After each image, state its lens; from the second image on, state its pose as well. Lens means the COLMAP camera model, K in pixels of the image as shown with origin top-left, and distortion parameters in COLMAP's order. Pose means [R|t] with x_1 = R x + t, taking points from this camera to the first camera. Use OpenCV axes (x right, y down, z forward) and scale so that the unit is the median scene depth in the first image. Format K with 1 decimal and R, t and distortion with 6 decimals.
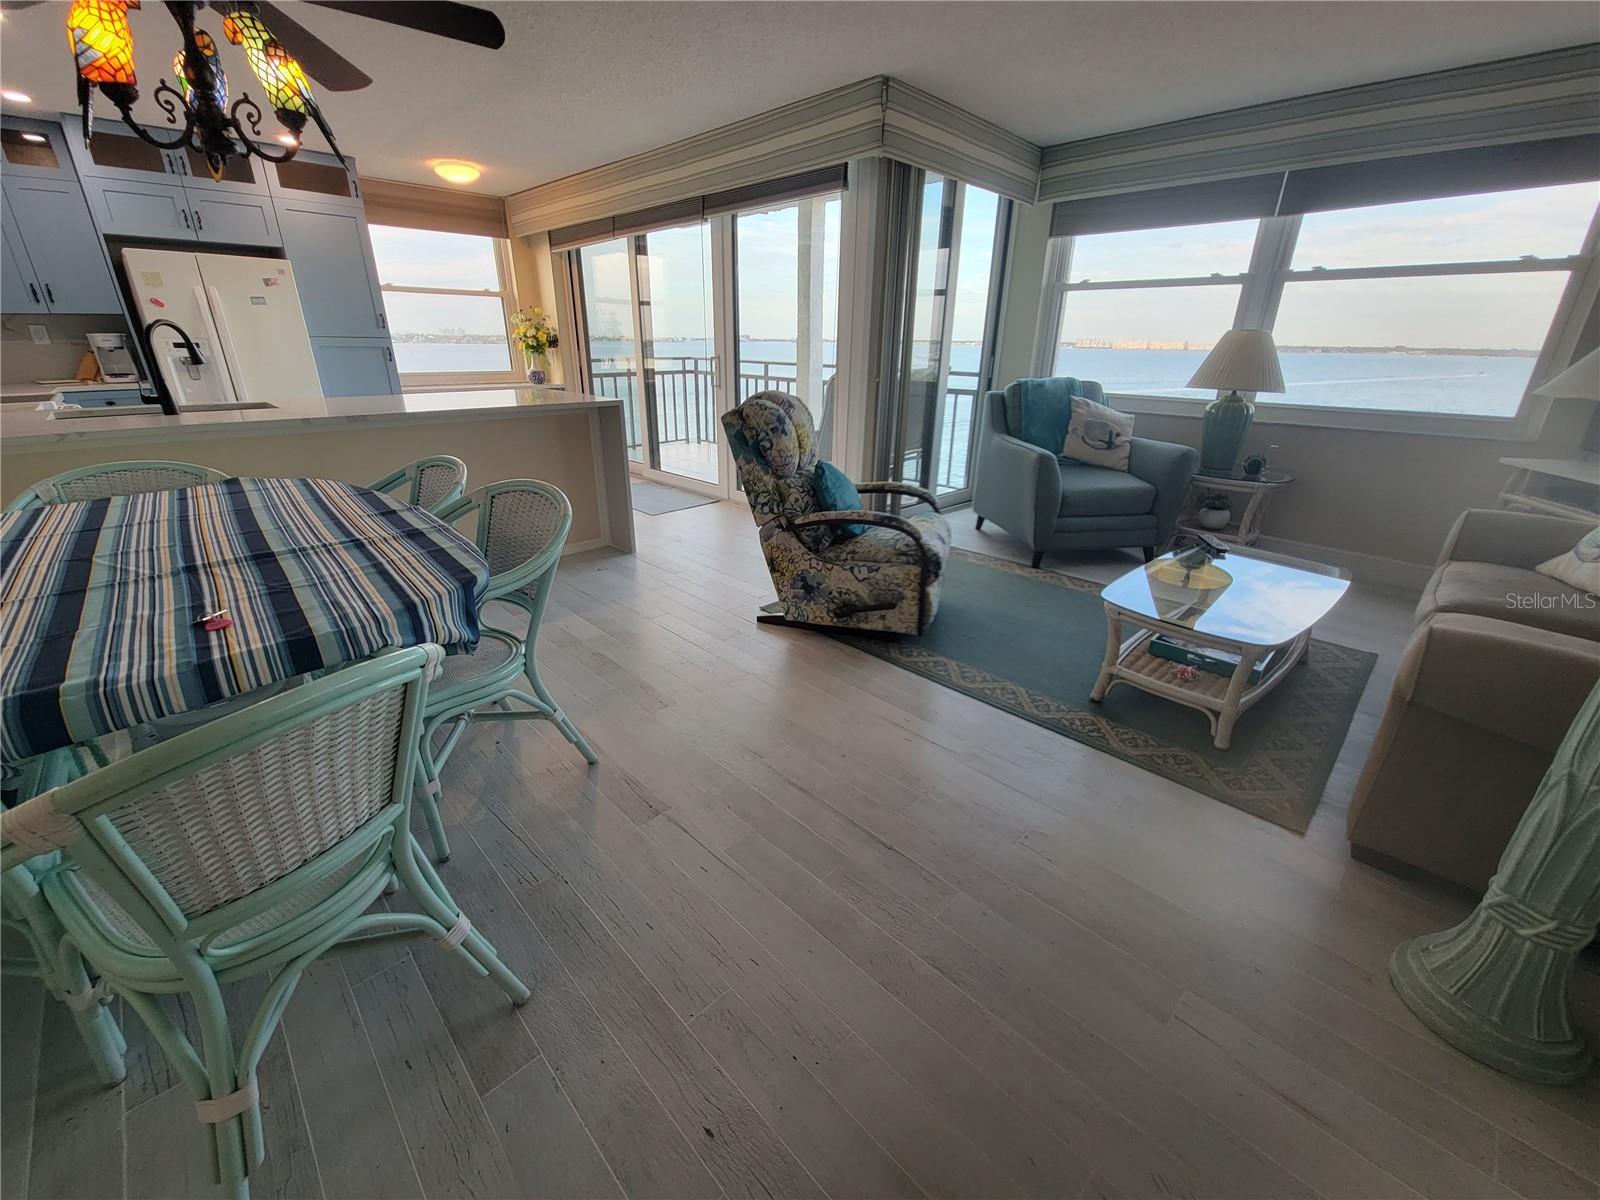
lens RADIAL K [[645.2, 0, 796.7], [0, 645.2, 601.7], [0, 0, 1]] dist [-0.001971, -0.002025]
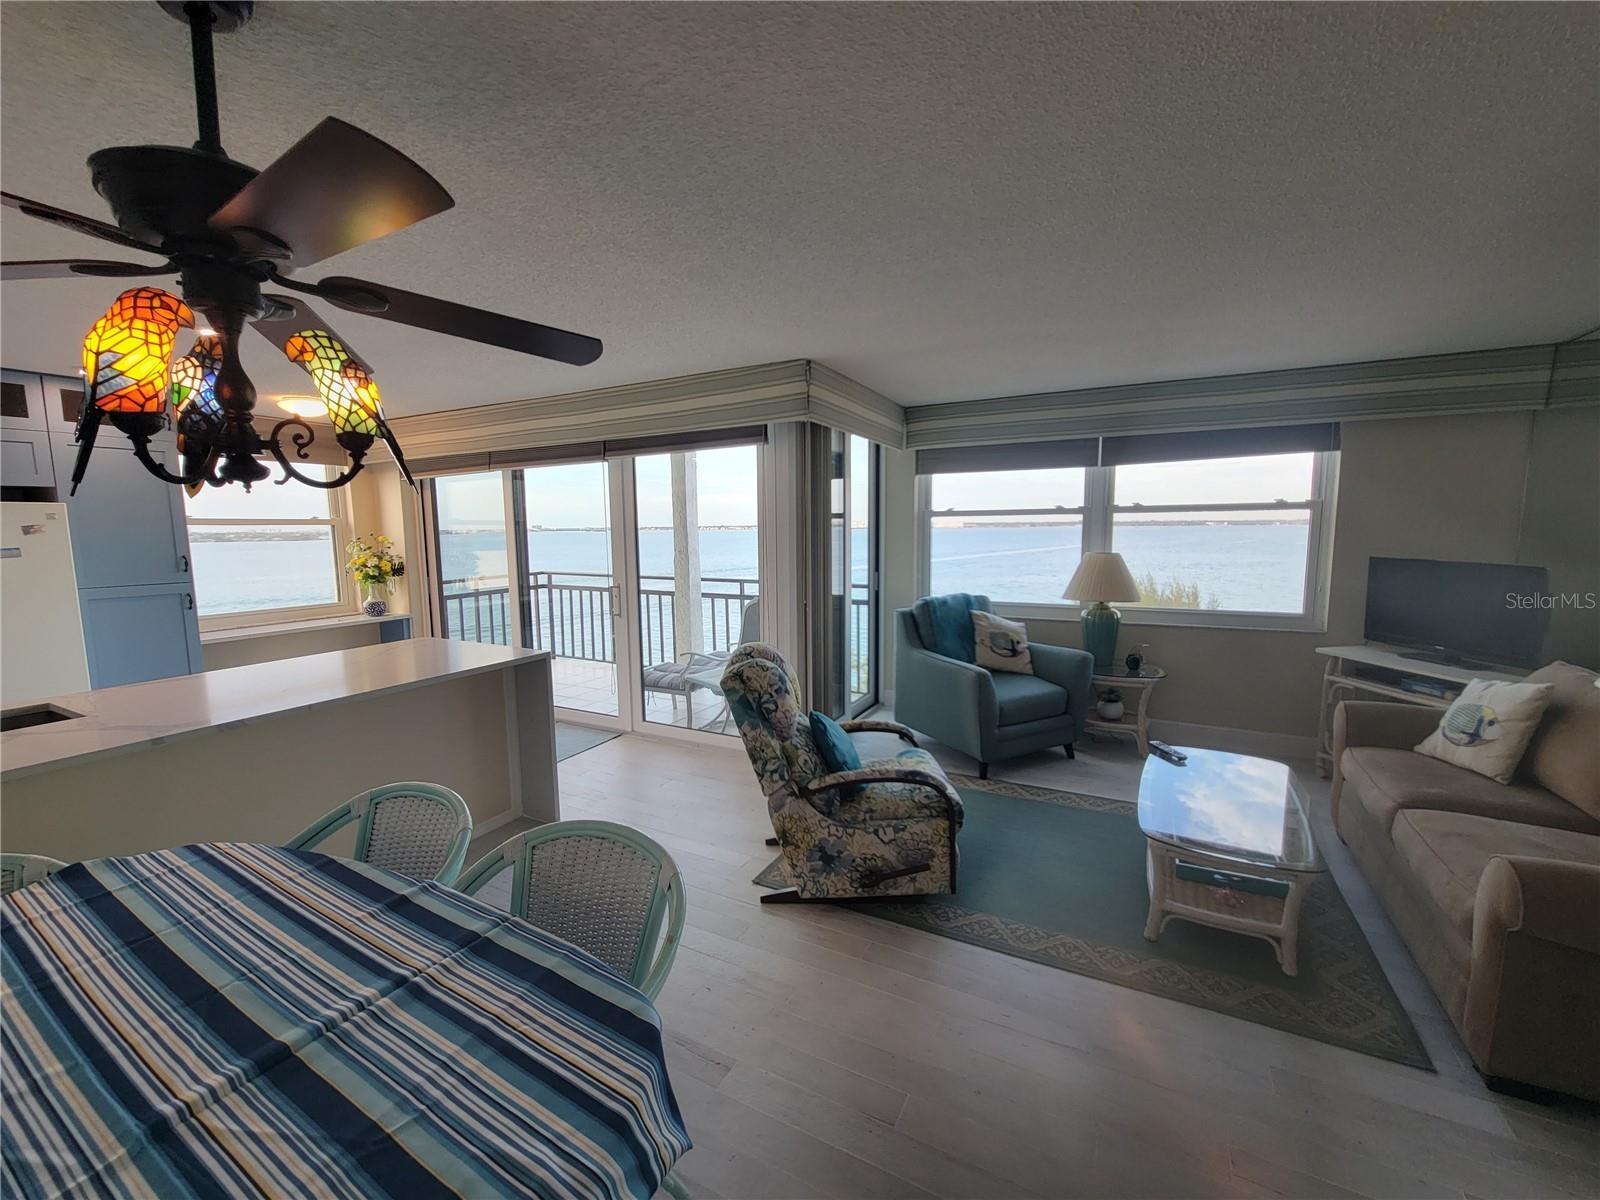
lens RADIAL K [[646.9, 0, 794.3], [0, 646.9, 602.7], [0, 0, 1]] dist [-0.000102, 0.000174]
pose [[0.954138, -0.059562, 0.293381, -0.273078], [0.135145, 0.960162, -0.244590, -0.151185], [-0.267125, 0.273022, 0.924177, 0.083706]]
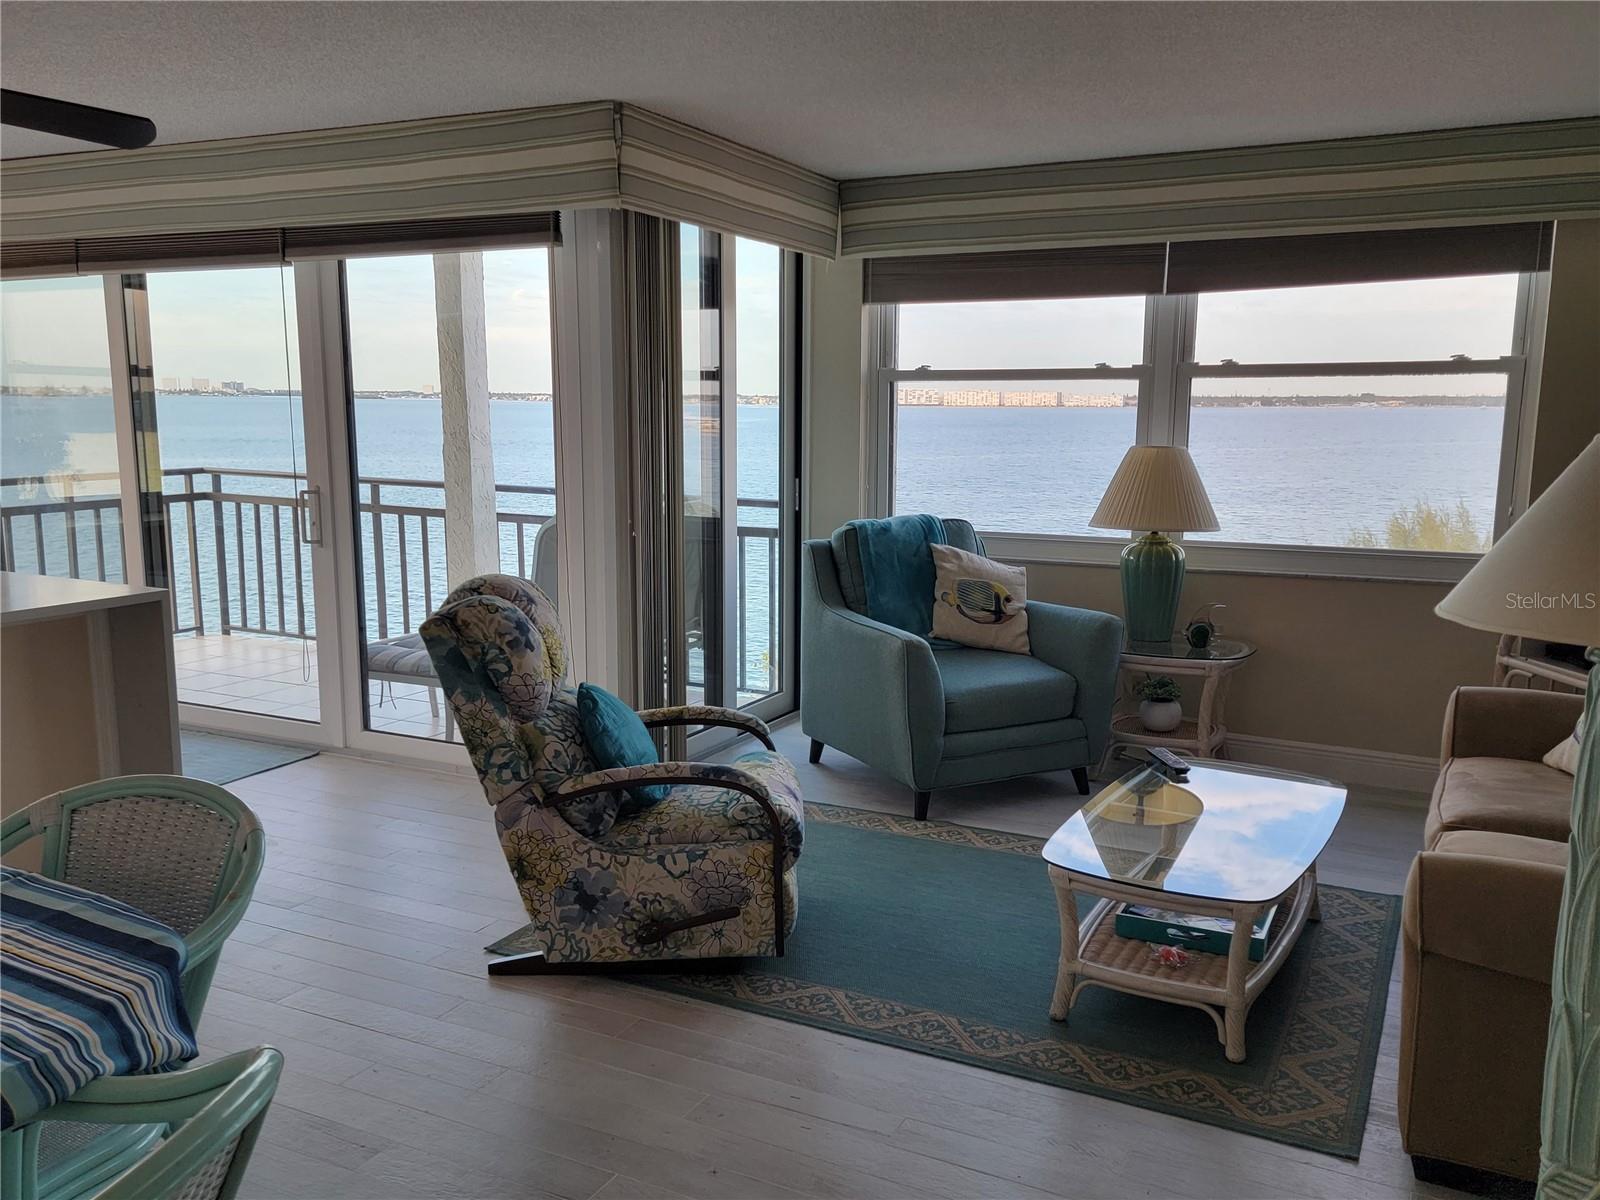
lens RADIAL K [[1313.4, 0, 808.6], [0, 1313.4, 623.8], [0, 0, 1]] dist [0.097951, -0.085402]
pose [[0.947249, -0.060832, 0.314674, -0.156593], [0.126052, 0.973409, -0.191272, -0.010783], [-0.294671, 0.220848, 0.929729, -0.236922]]
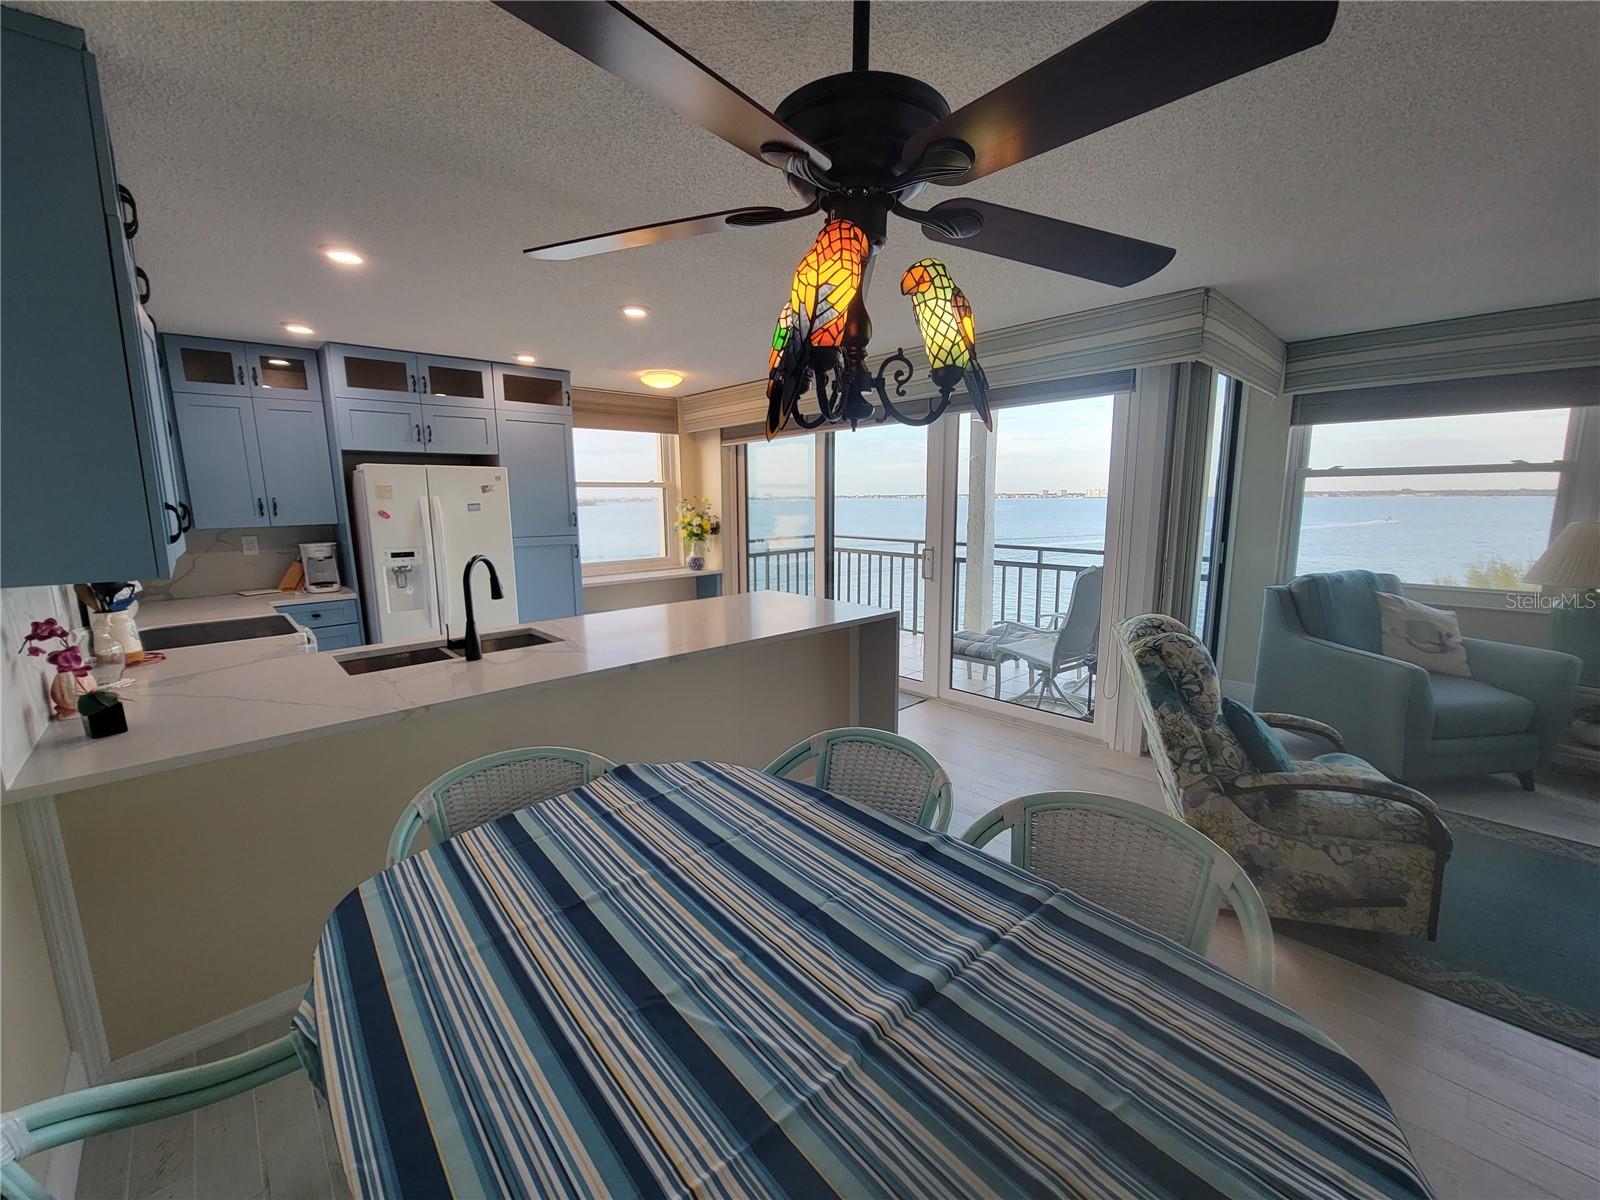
lens RADIAL K [[650.1, 0, 796.4], [0, 650.1, 603.9], [0, 0, 1]] dist [-0.007561, 0.000135]
pose [[0.999220, -0.017239, -0.035533, -0.504884], [0.008960, 0.975194, -0.221172, -0.166879], [0.038464, 0.220681, 0.974587, 0.155419]]
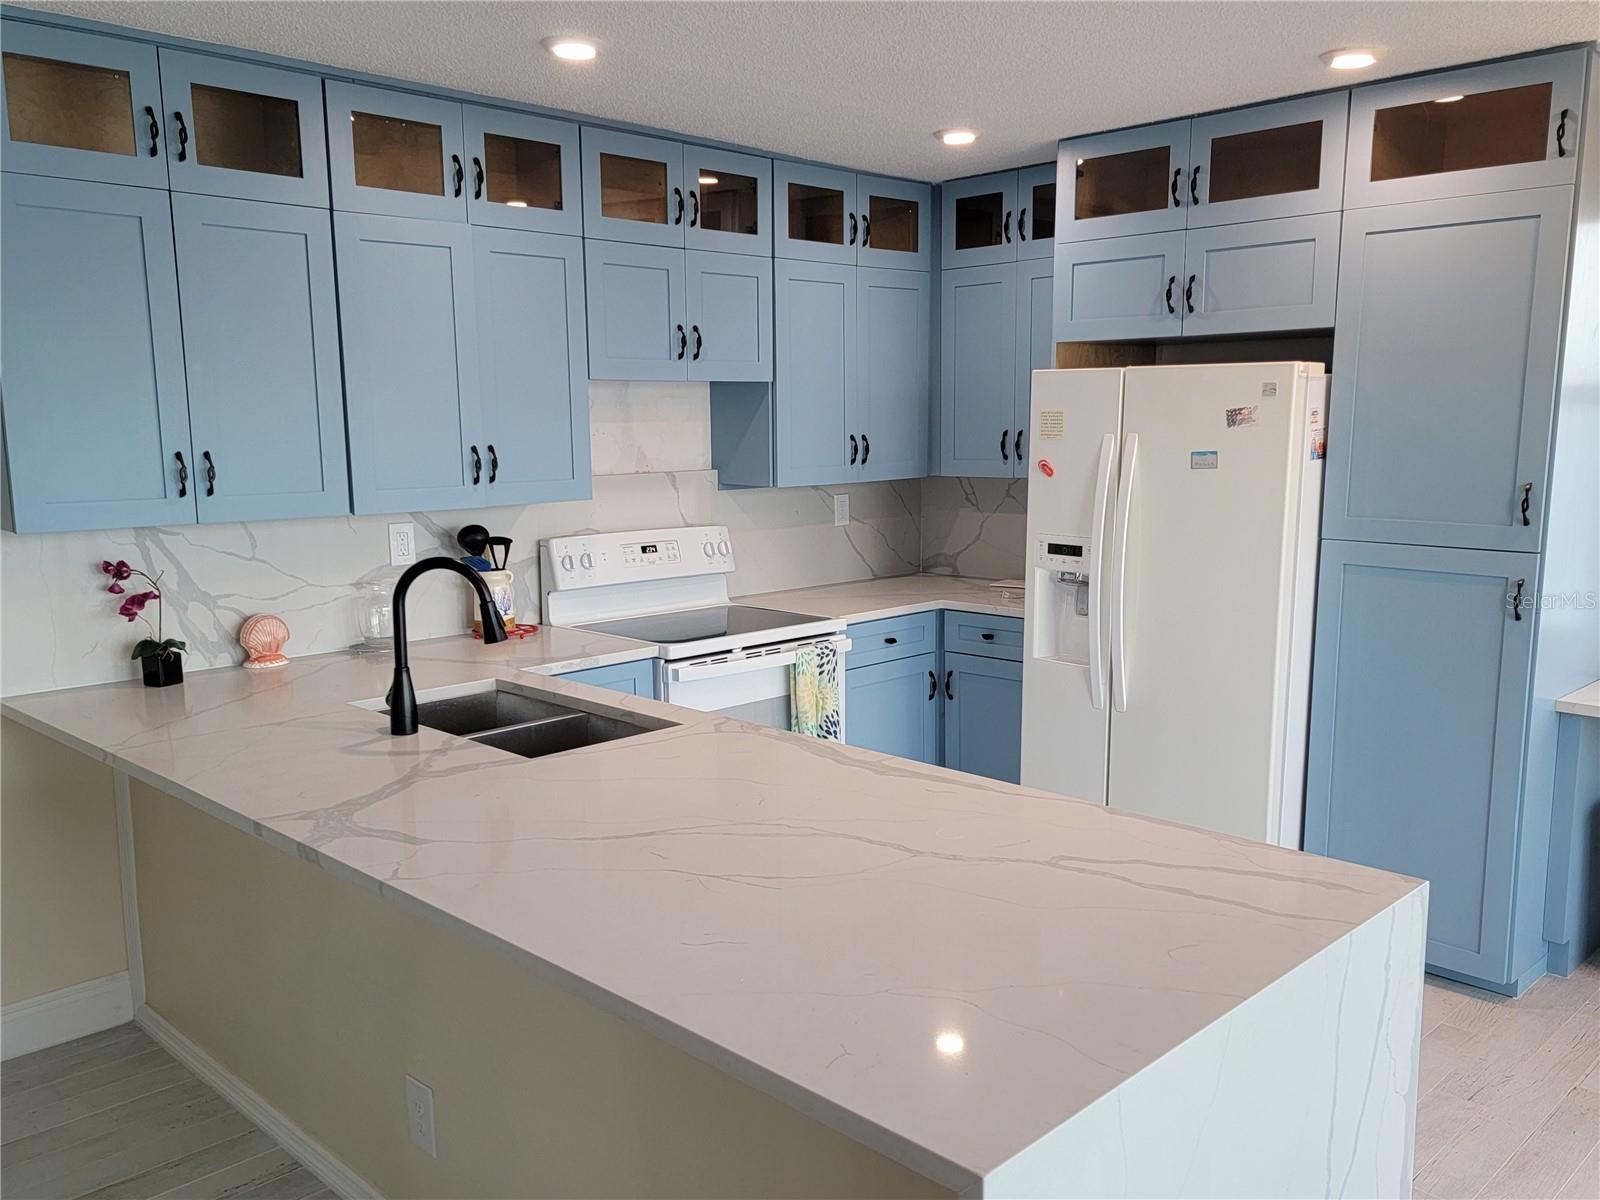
lens RADIAL K [[1299.5, 0, 835.0], [0, 1299.5, 635.3], [0, 0, 1]] dist [0.087309, -0.210662]
pose [[0.024044, 0.151673, -0.988138, 0.012106], [-0.372708, 0.918524, 0.131919, -0.611212], [0.927637, 0.365115, 0.078615, 1.192151]]
